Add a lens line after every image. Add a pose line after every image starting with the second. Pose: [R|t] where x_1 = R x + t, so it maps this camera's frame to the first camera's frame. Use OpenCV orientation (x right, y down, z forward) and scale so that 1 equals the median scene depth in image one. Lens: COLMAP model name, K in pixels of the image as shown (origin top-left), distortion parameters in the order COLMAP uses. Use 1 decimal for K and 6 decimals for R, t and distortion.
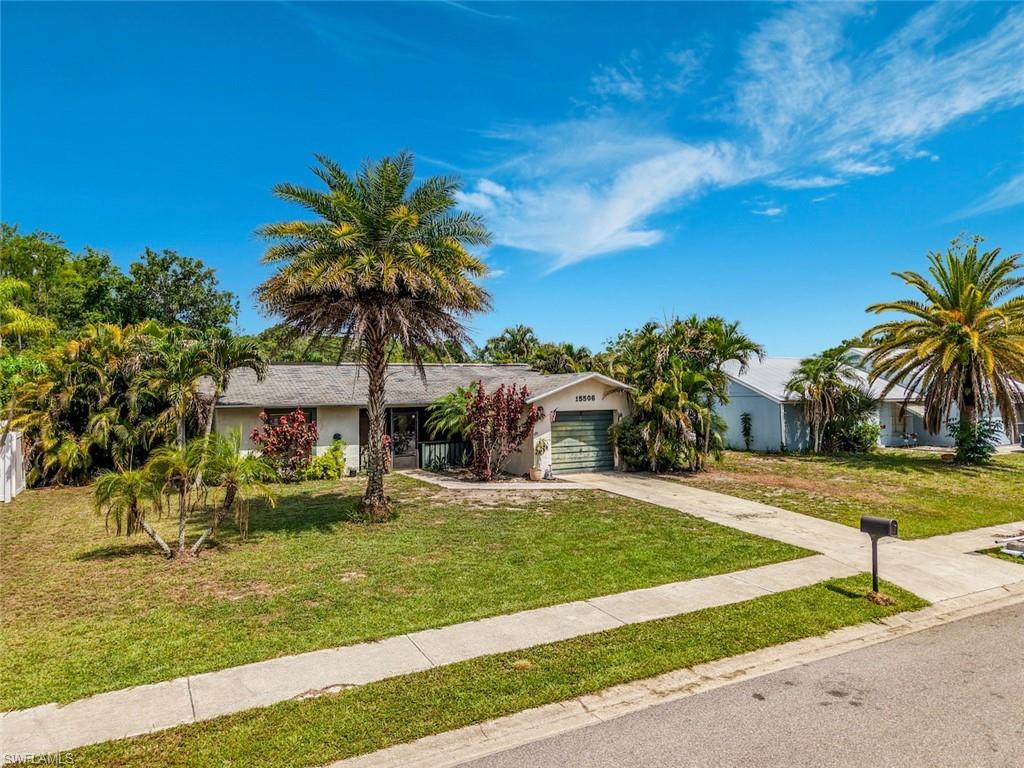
lens RADIAL K [[749.9, 0, 517.2], [0, 749.9, 382.5], [0, 0, 1]] dist [0.024362, -0.005642]
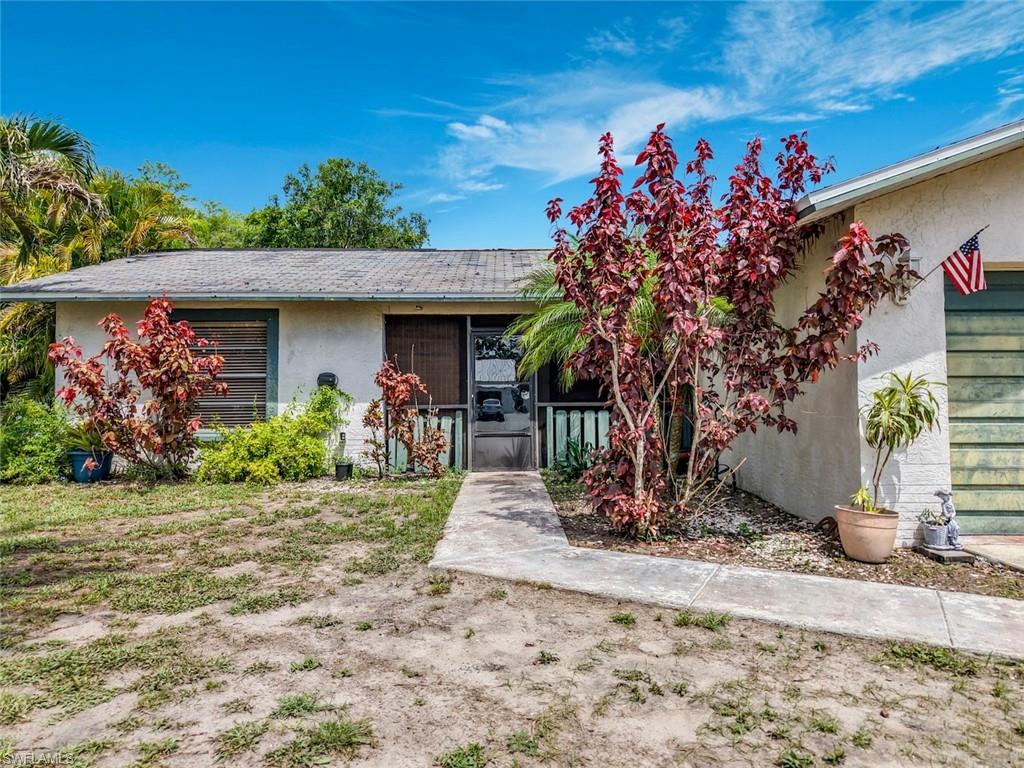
lens RADIAL K [[682.8, 0, 504.3], [0, 682.8, 367.6], [0, 0, 1]] dist [0.008796, 0.001607]
pose [[0.870848, -0.020882, -0.491108, 0.006113], [0.003015, 0.999305, -0.037145, 0.016074], [0.491543, 0.030867, 0.870306, 0.152668]]
